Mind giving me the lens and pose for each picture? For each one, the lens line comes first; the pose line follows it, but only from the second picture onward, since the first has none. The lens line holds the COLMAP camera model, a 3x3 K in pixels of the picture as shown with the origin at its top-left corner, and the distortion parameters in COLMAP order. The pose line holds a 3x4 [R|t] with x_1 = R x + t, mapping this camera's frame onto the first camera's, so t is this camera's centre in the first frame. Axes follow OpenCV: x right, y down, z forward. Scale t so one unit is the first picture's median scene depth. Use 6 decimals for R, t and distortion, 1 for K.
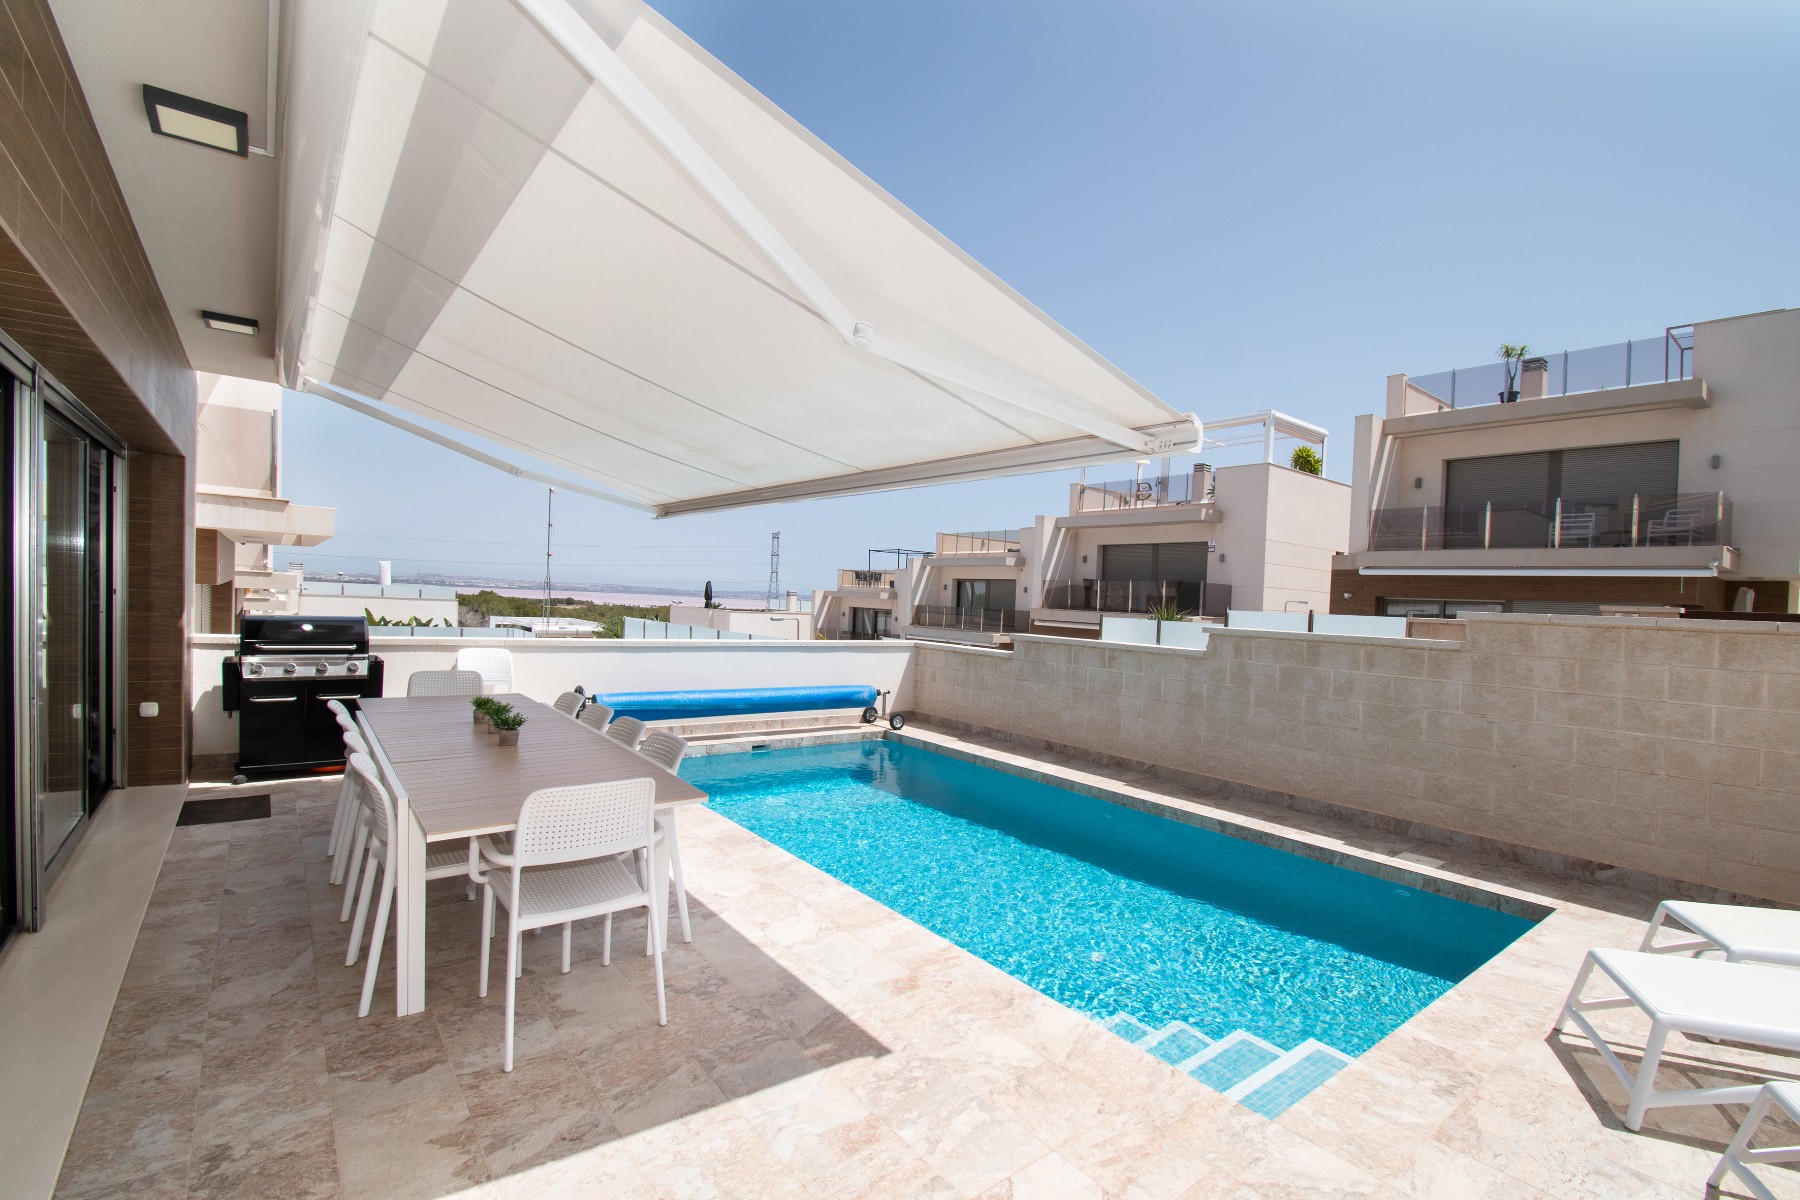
lens RADIAL K [[808.3, 0, 910.5], [0, 808.3, 604.4], [0, 0, 1]] dist [0.003546, -0.009407]
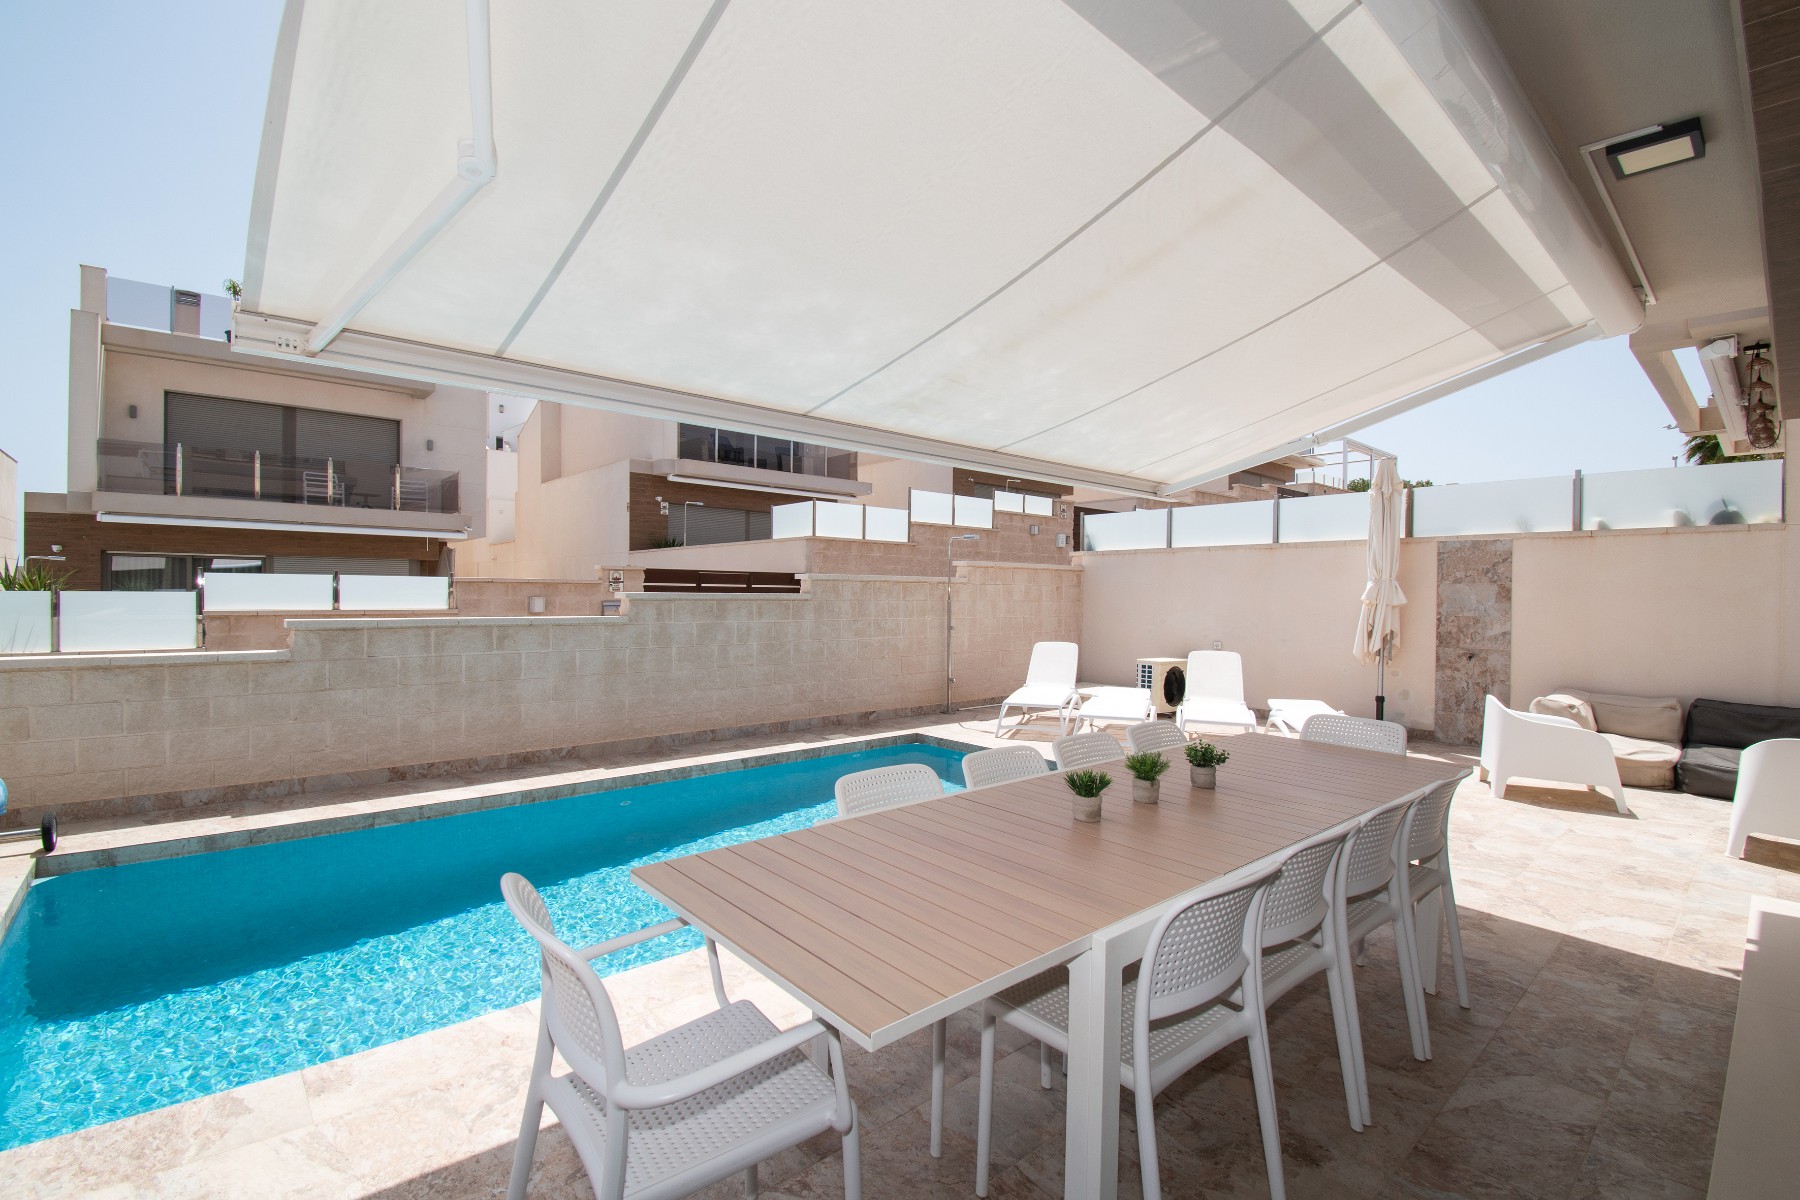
lens RADIAL K [[808.3, 0, 900.1], [0, 808.3, 603.6], [0, 0, 1]] dist [0.003546, -0.009407]
pose [[-0.056093, -0.059739, 0.996637, -0.702736], [-0.005068, 0.998213, 0.059549, -0.022175], [-0.998413, -0.001710, -0.056296, 0.767611]]
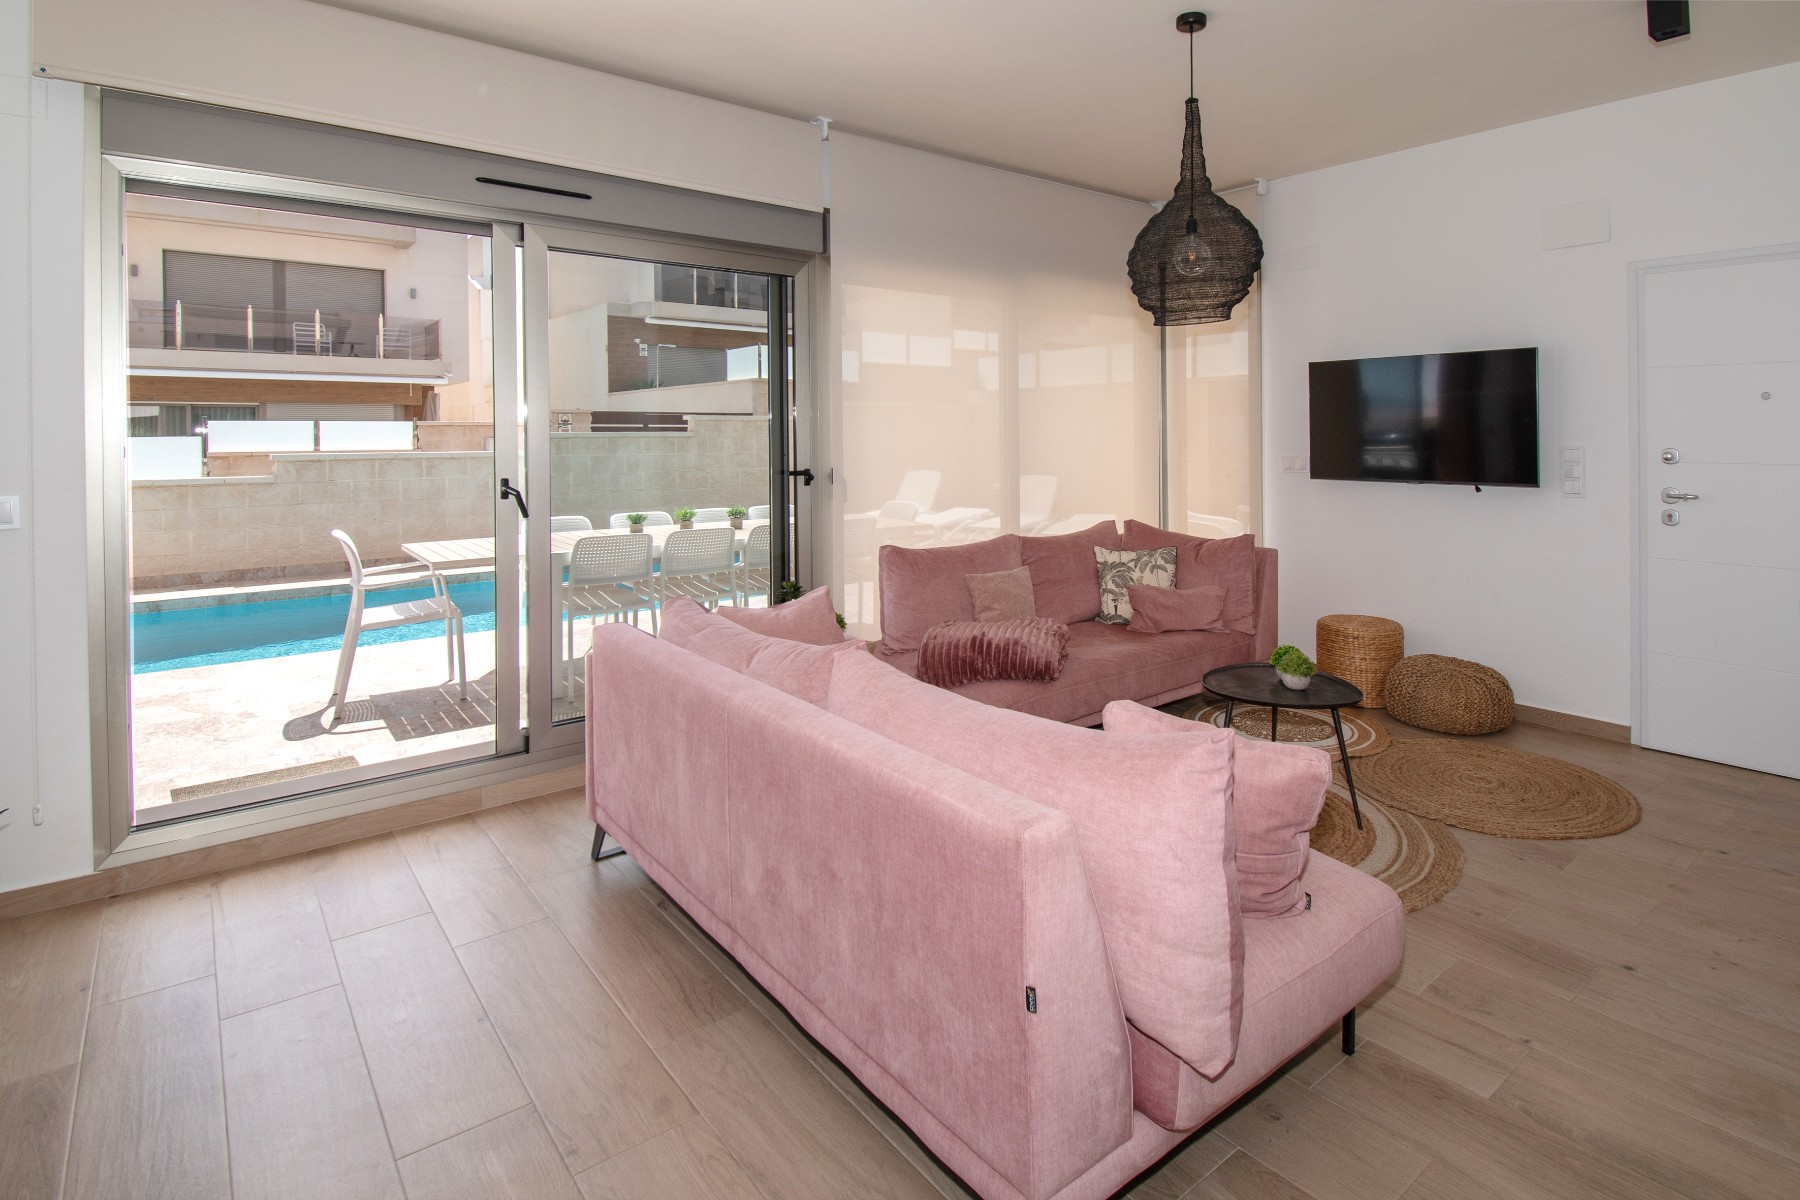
lens RADIAL K [[949.7, 0, 950.1], [0, 949.7, 445.2], [0, 0, 1]] dist [-0.002572, 0.000845]
pose [[-0.018806, -0.059820, 0.998032, -1.244567], [0.009451, 0.998153, 0.060006, -0.039527], [-0.999778, 0.010561, -0.018206, 0.382005]]
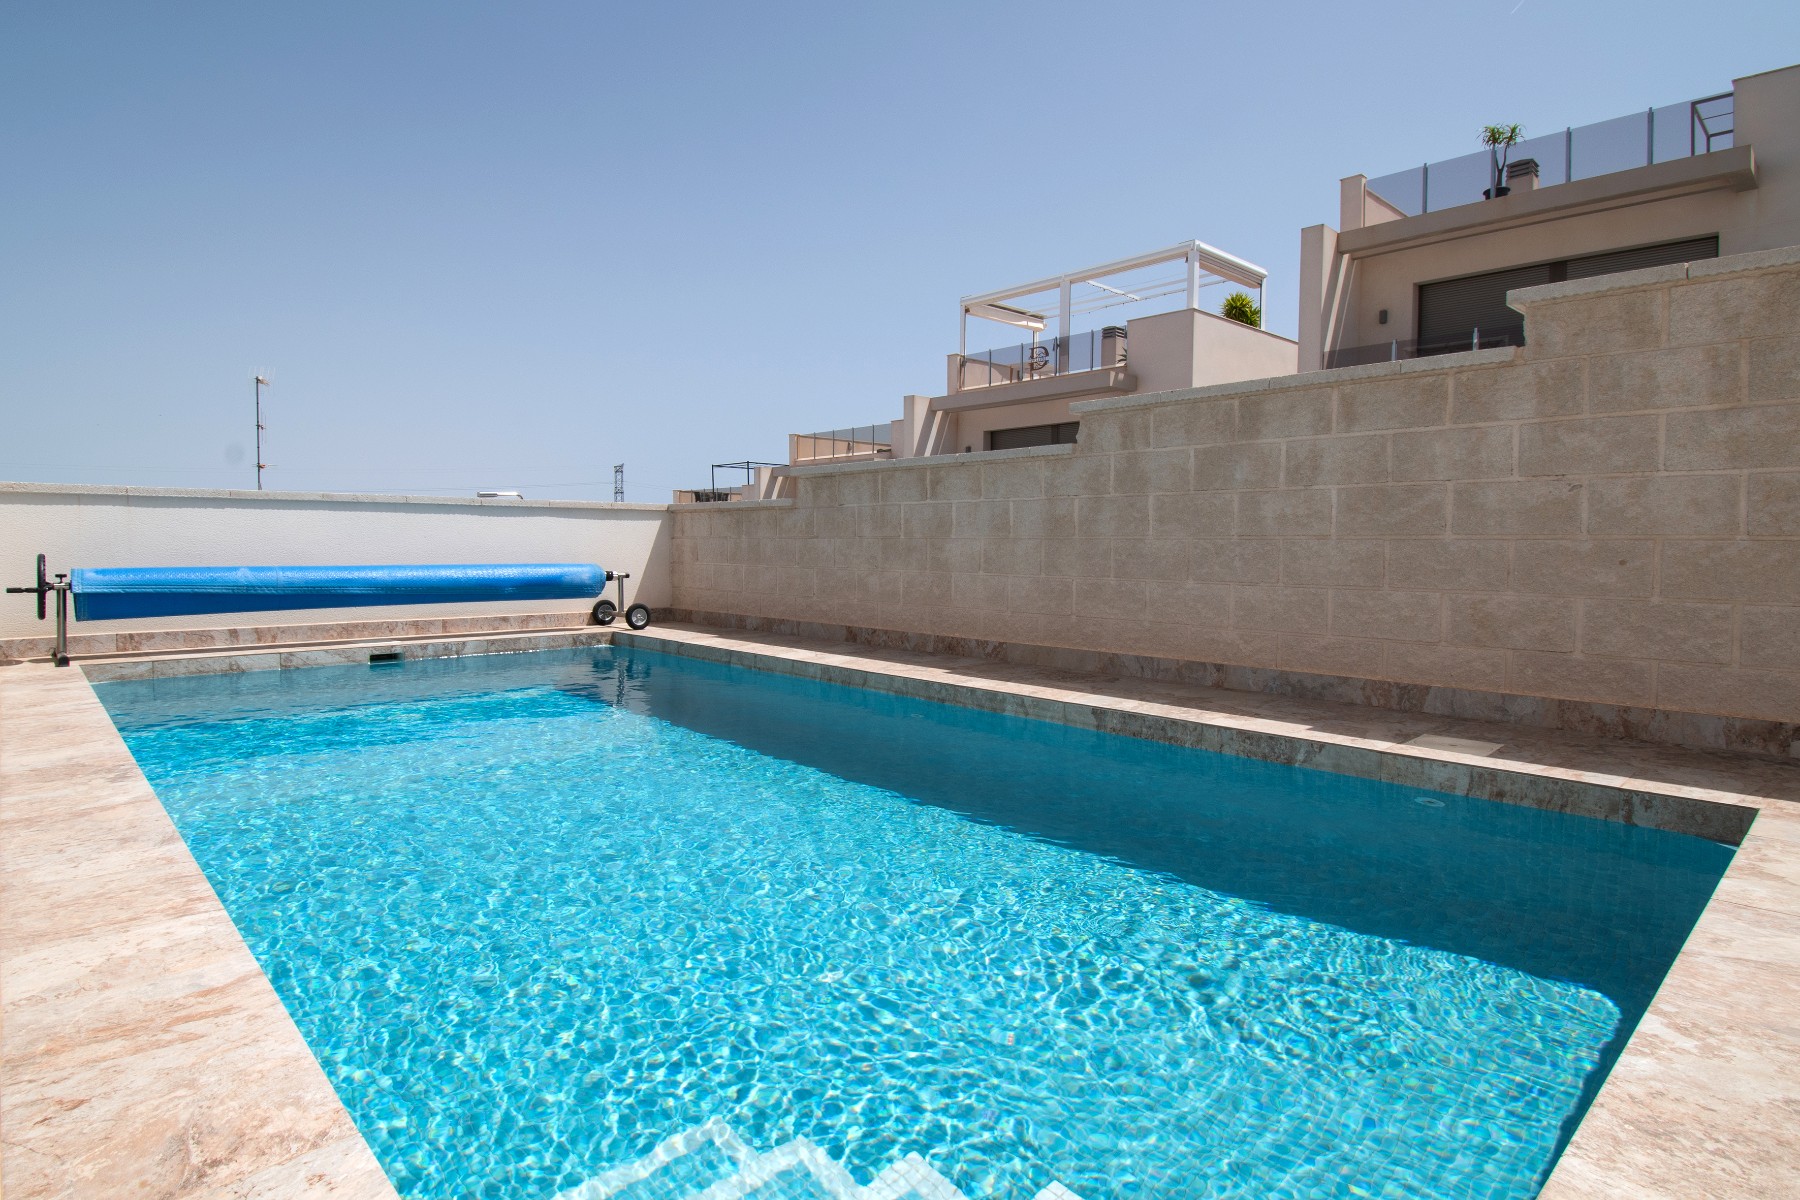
lens RADIAL K [[951.2, 0, 817.0], [0, 951.2, 585.1], [0, 0, 1]] dist [-0.014729, -0.005637]
pose [[0.998730, -0.042235, 0.027481, 0.160208], [0.041130, 0.998369, 0.039600, 0.135280], [-0.029109, -0.038419, 0.998838, 0.317836]]
